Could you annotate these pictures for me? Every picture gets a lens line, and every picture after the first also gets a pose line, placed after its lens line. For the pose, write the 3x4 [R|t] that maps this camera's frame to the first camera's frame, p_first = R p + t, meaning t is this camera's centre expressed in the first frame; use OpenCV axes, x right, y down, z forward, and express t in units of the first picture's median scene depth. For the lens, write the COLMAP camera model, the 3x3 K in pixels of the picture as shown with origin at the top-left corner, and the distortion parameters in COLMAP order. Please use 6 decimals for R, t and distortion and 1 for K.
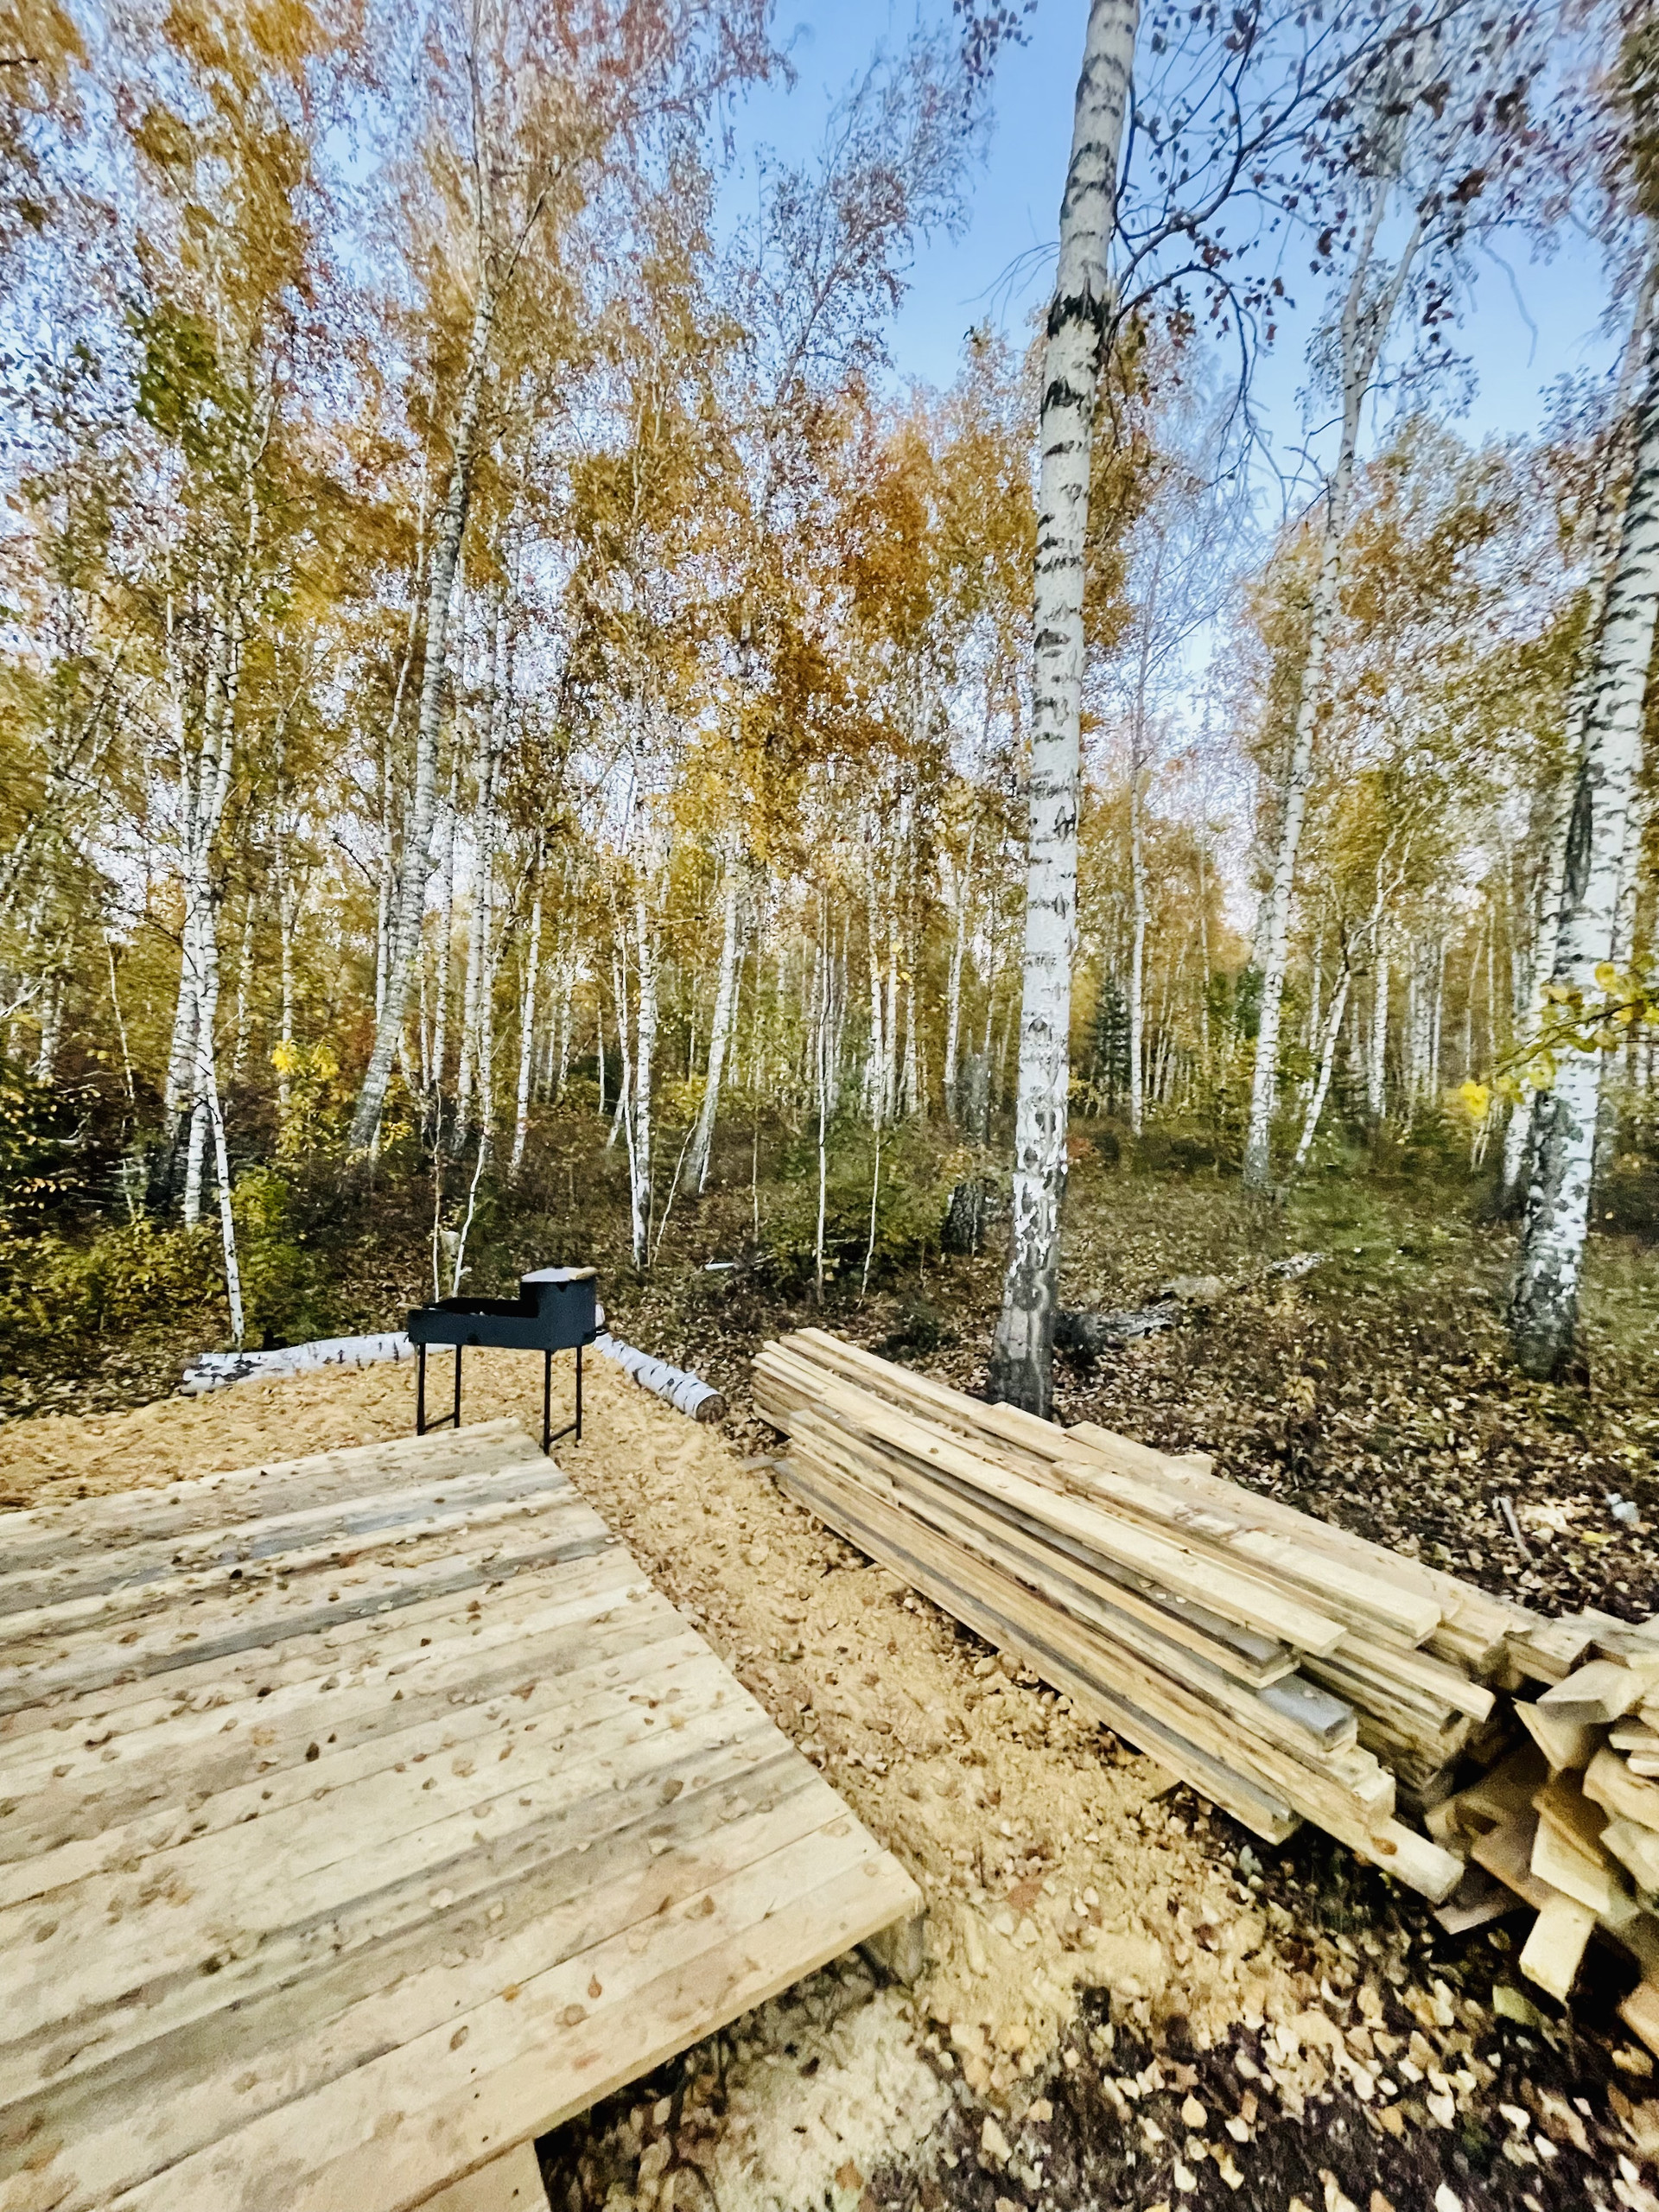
lens RADIAL K [[889.0, 0, 831.5], [0, 889.0, 1111.0], [0, 0, 1]] dist [-0.003155, -0.000348]
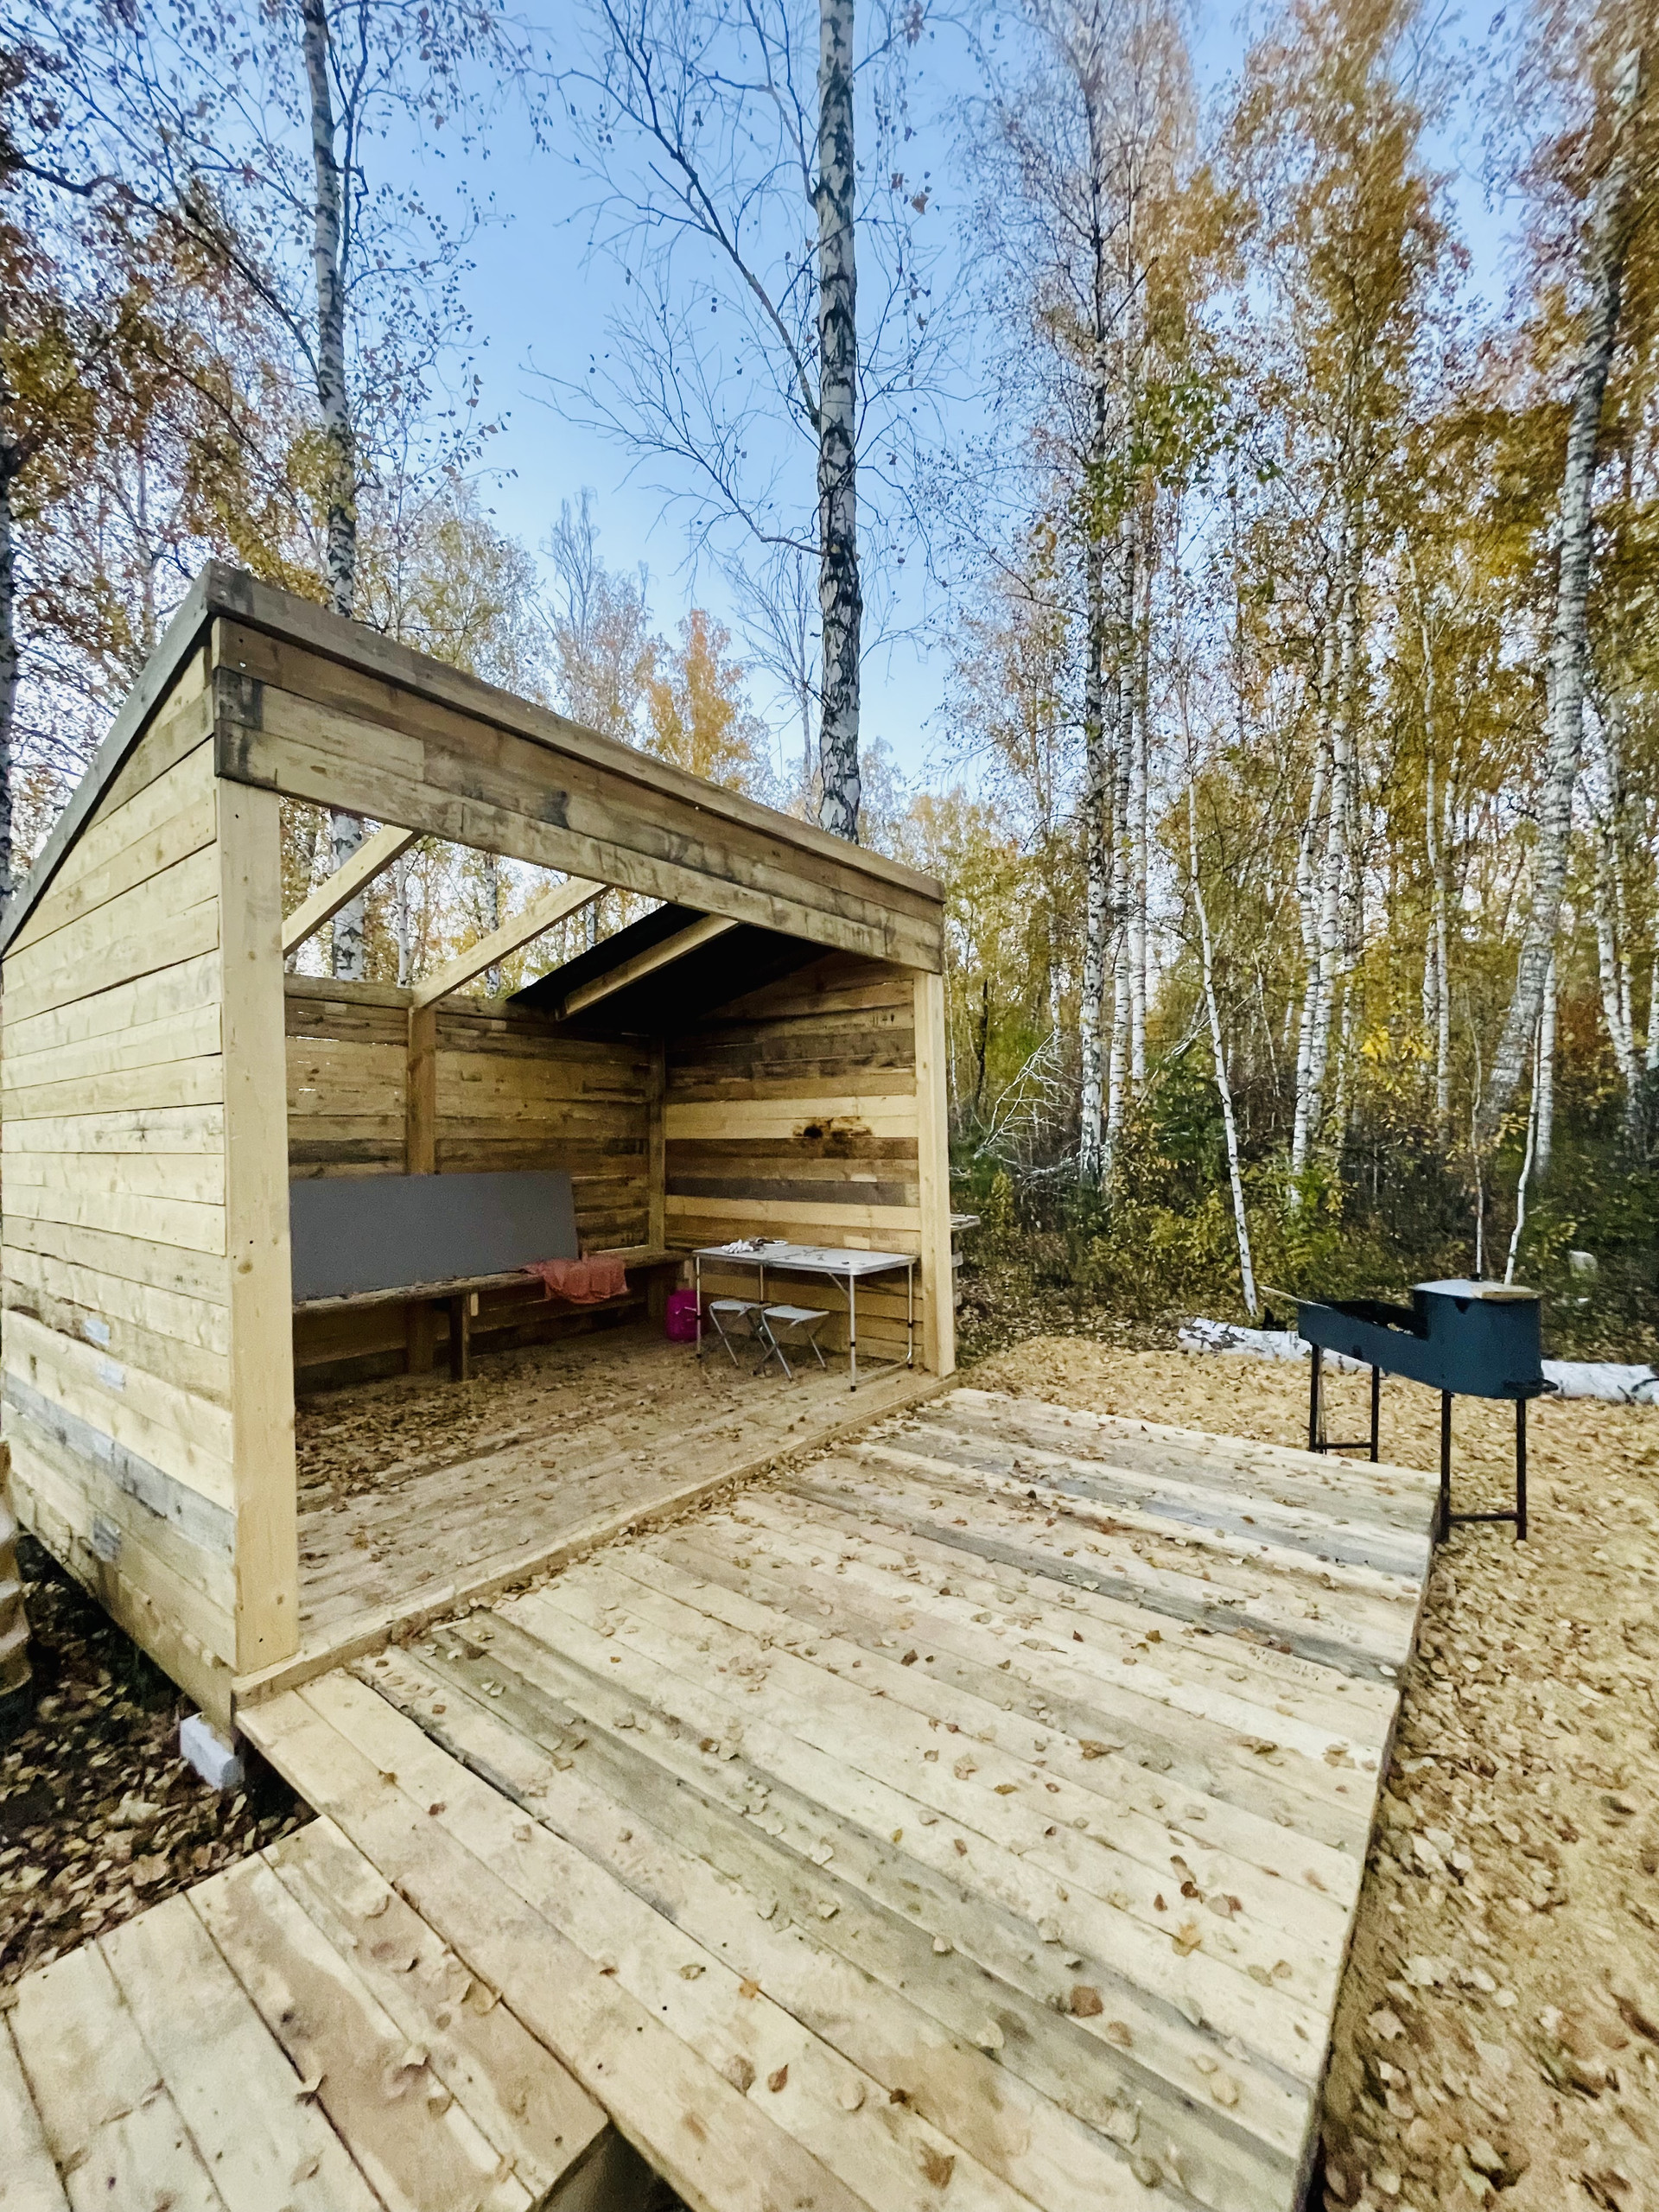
lens RADIAL K [[889.0, 0, 831.5], [0, 889.0, 1111.0], [0, 0, 1]] dist [-0.003155, -0.000348]
pose [[0.343254, -0.015153, -0.939120, 0.196456], [0.003876, 0.999884, -0.014716, 0.055132], [0.939235, 0.001411, 0.343273, 0.302682]]
